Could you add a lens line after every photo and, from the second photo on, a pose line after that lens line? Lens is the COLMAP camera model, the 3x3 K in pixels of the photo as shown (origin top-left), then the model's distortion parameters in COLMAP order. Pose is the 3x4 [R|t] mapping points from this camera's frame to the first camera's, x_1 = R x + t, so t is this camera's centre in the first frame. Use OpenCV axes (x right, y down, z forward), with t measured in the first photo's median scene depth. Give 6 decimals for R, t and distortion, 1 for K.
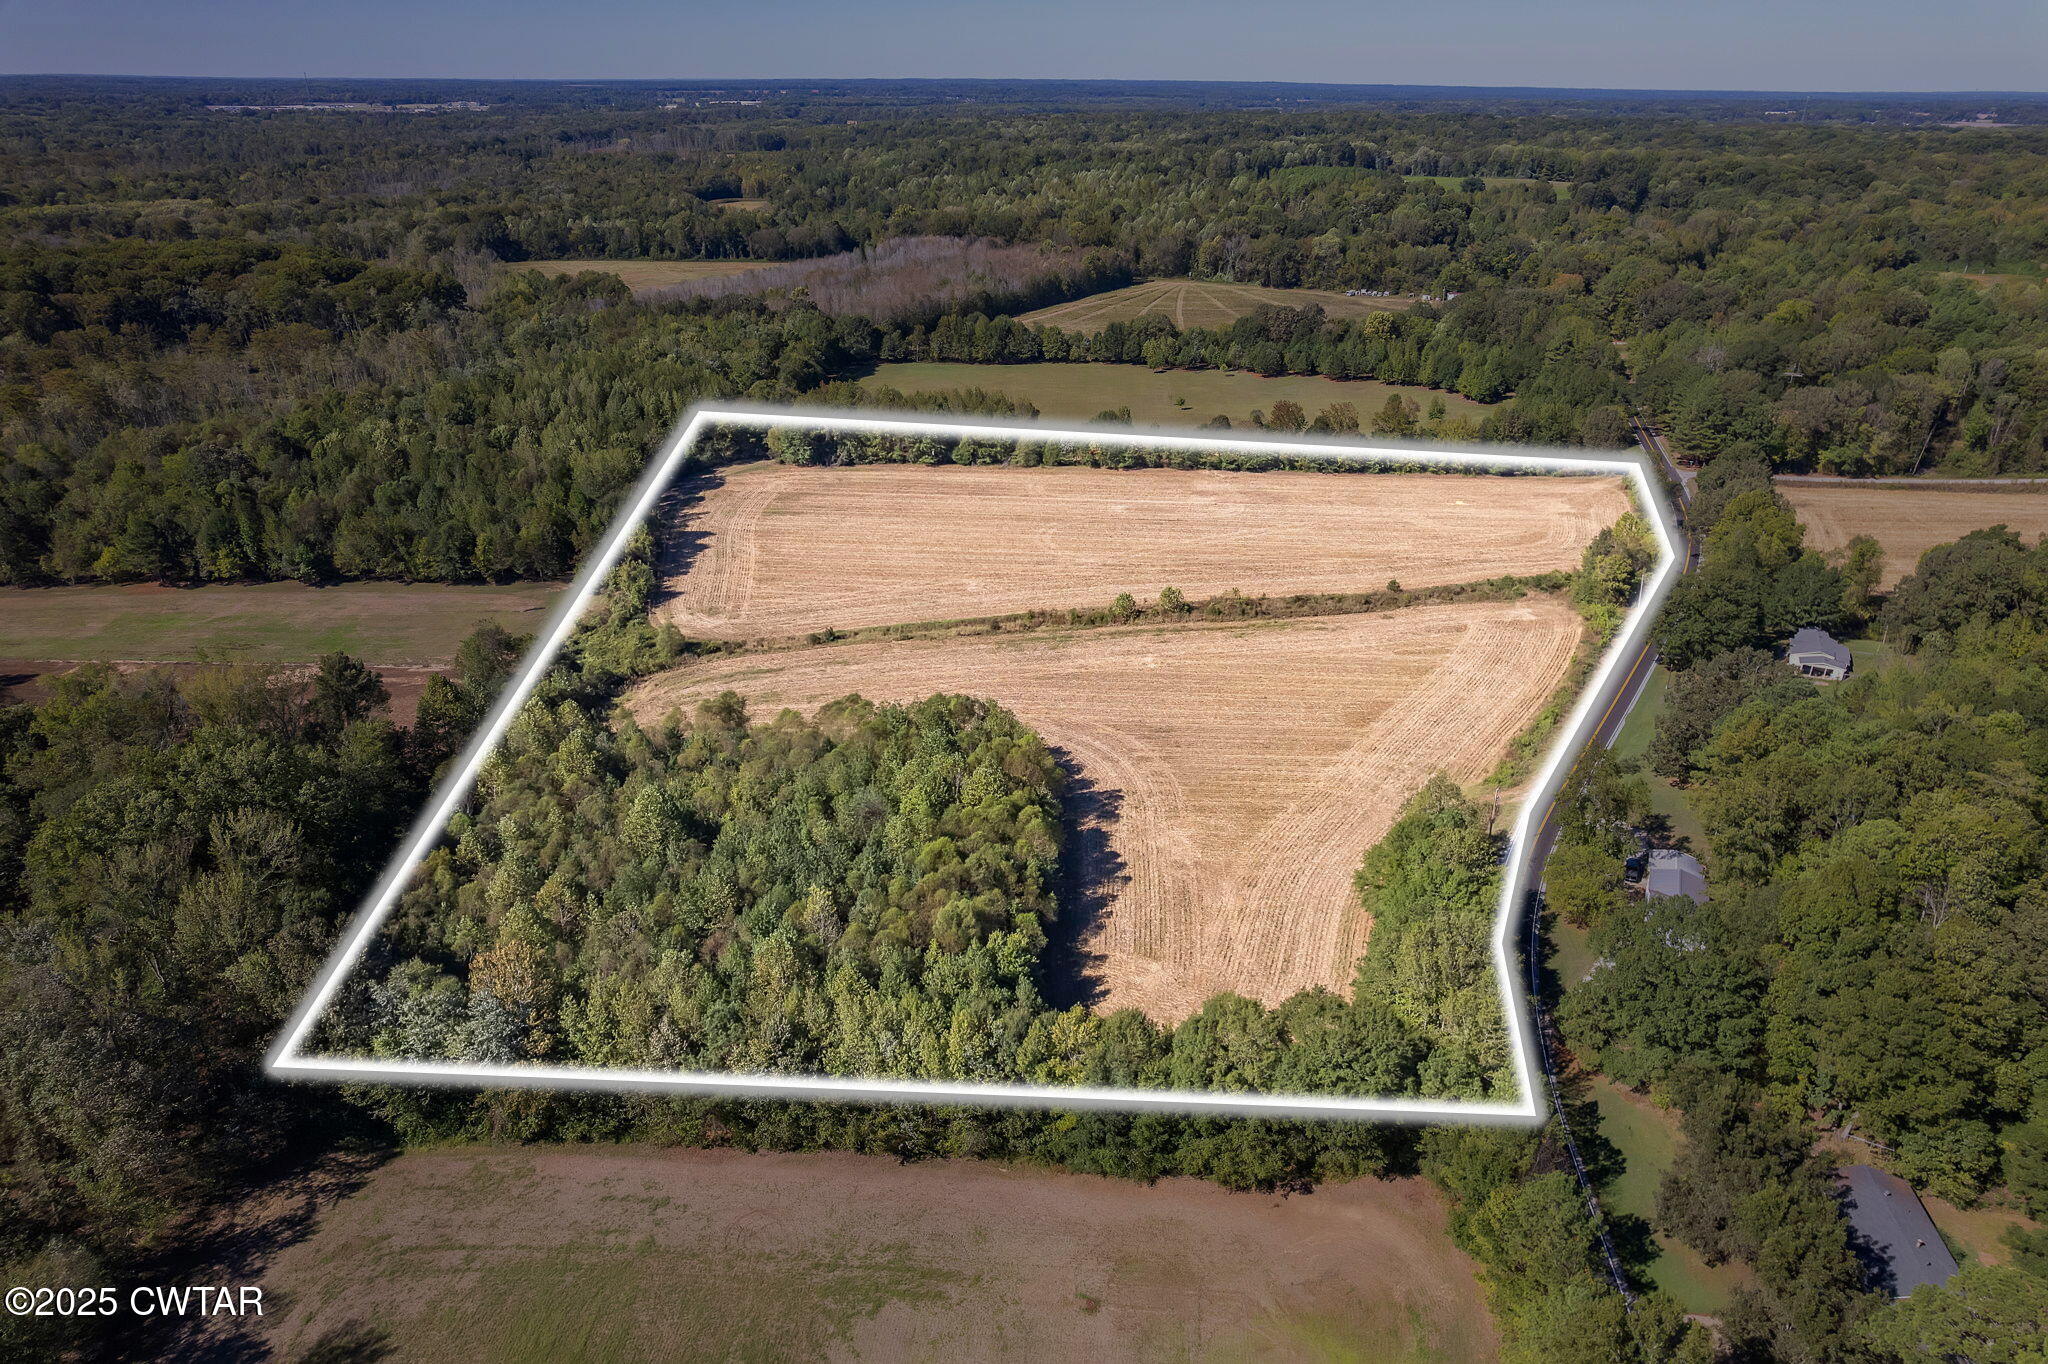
lens RADIAL K [[1319.4, 0, 1032.5], [0, 1319.4, 677.9], [0, 0, 1]] dist [-0.084440, 0.079311]
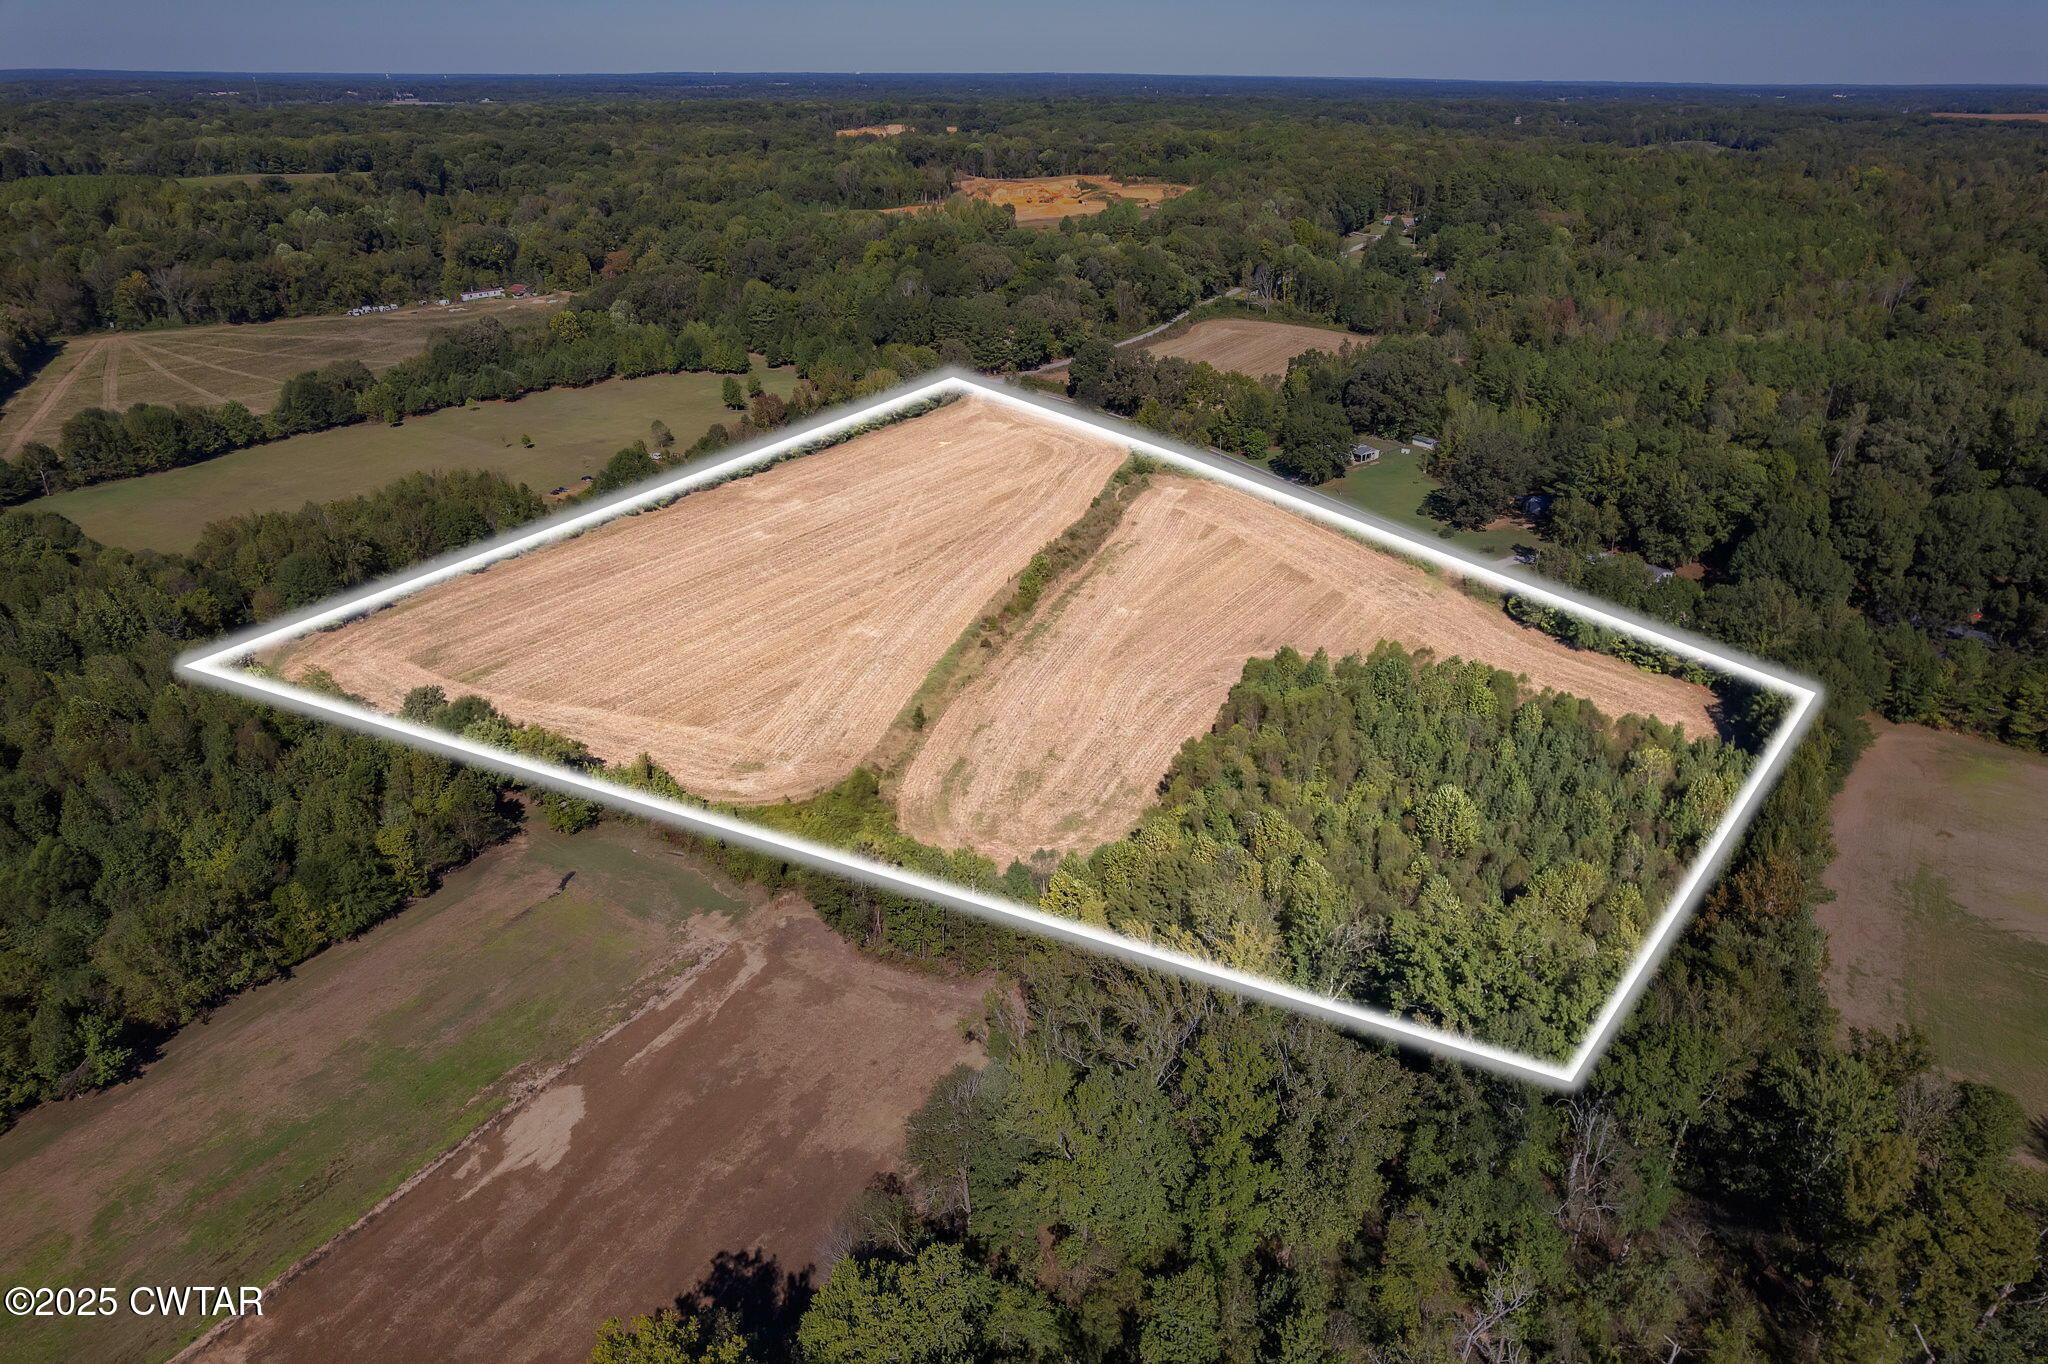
lens RADIAL K [[1319.4, 0, 1027.0], [0, 1319.4, 679.7], [0, 0, 1]] dist [-0.084440, 0.079311]
pose [[0.484525, -0.376052, 0.789823, -0.725692], [0.365364, 0.907357, 0.207876, -0.189886], [-0.794824, 0.187852, 0.577033, 0.399878]]
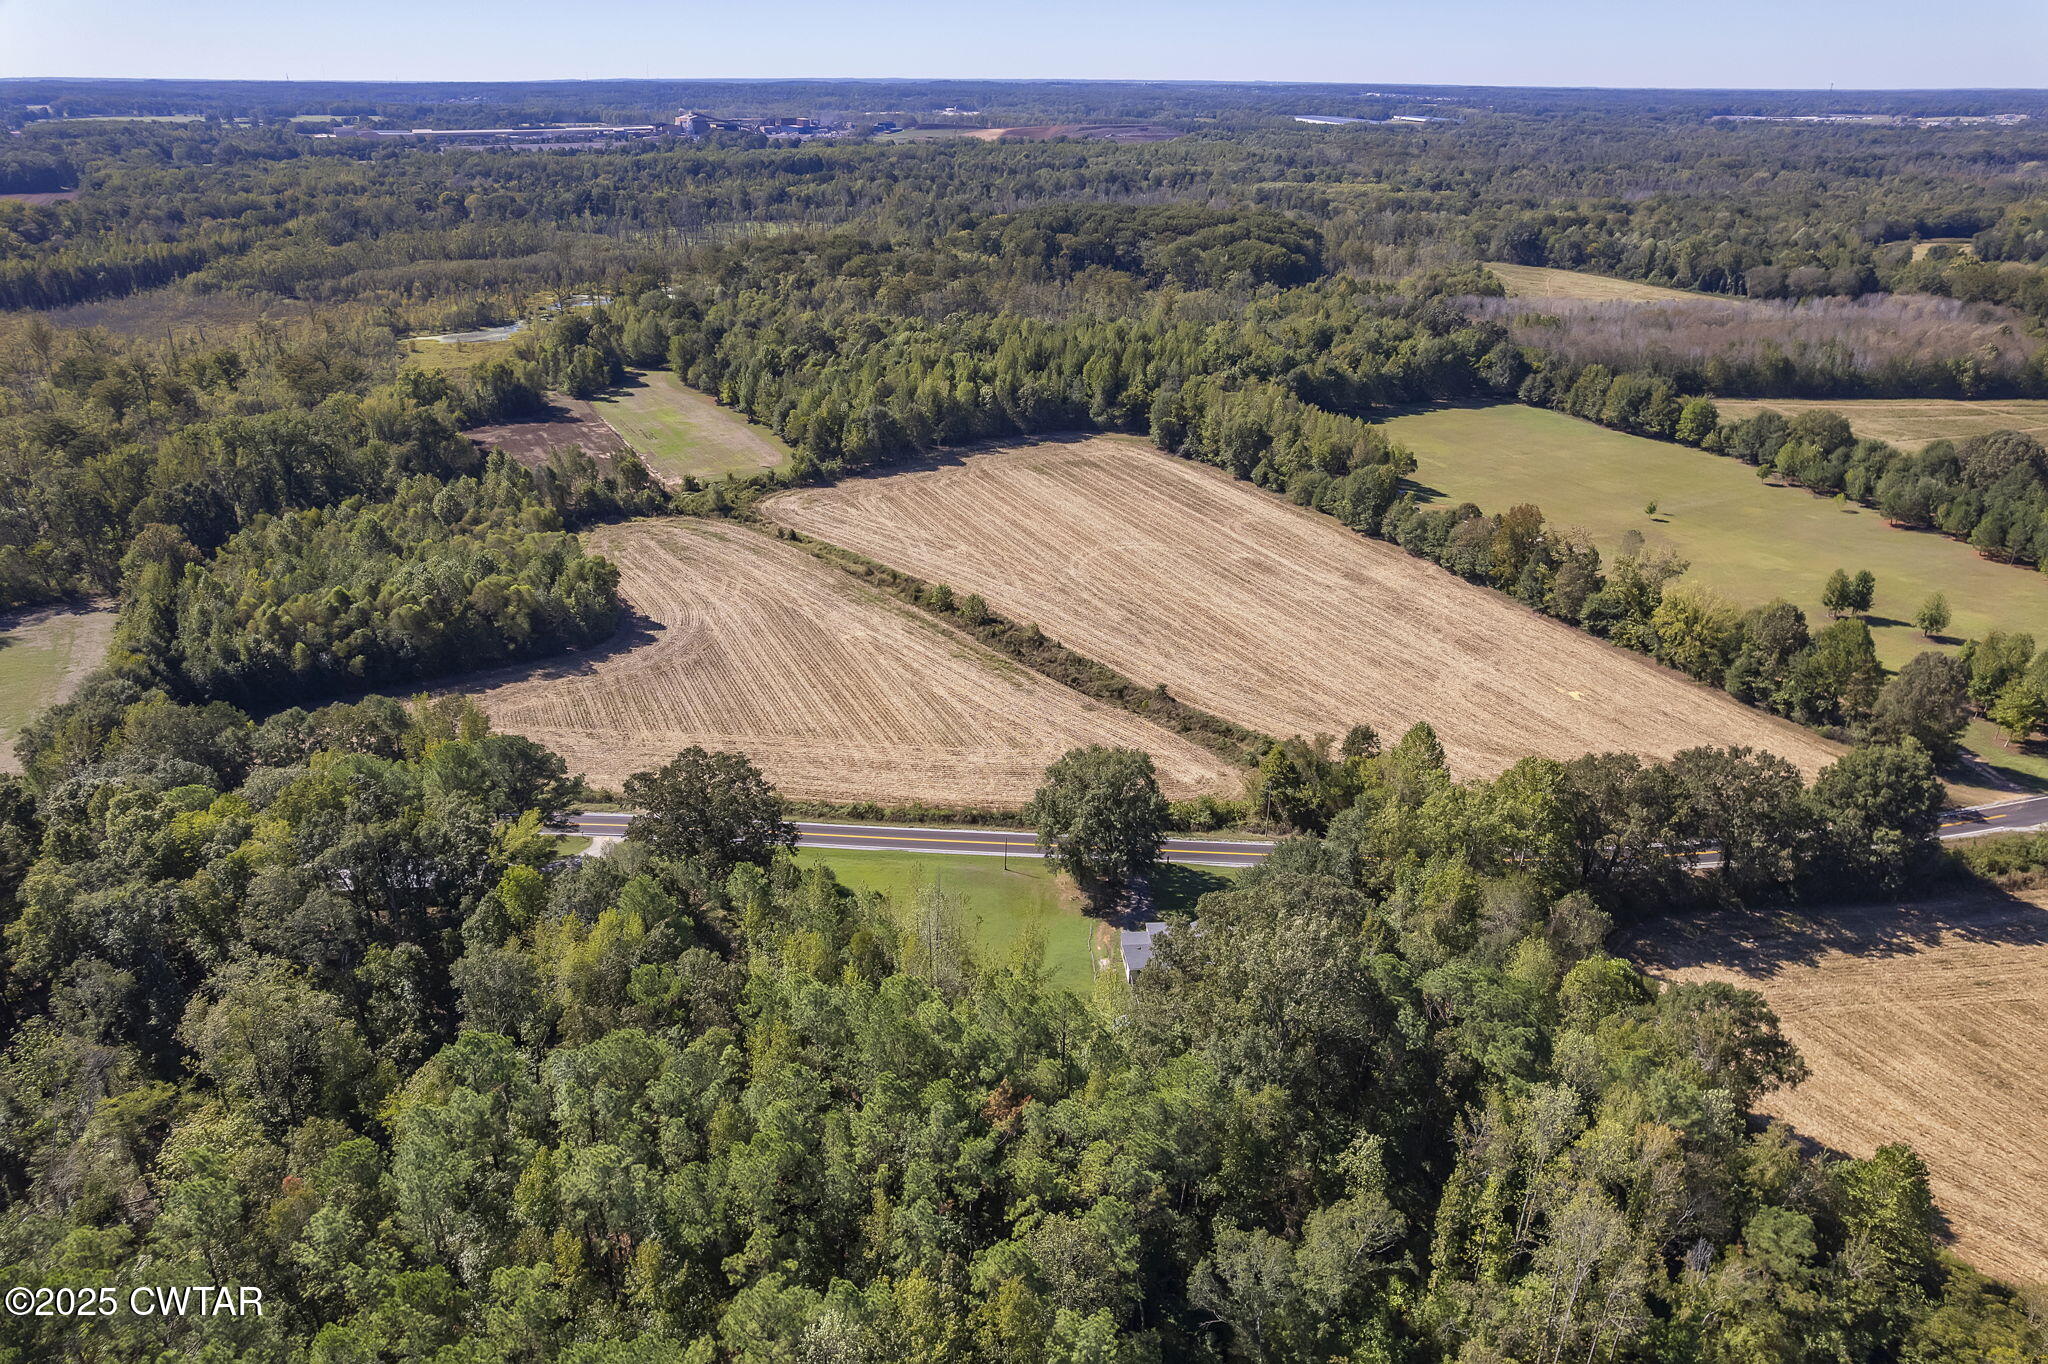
lens RADIAL K [[1319.4, 0, 1030.4], [0, 1319.4, 693.7], [0, 0, 1]] dist [-0.084440, 0.079311]
pose [[0.496749, 0.367804, -0.786104, 0.870650], [-0.366231, 0.910002, 0.194347, -0.195224], [0.786838, 0.191354, 0.586744, 0.449622]]
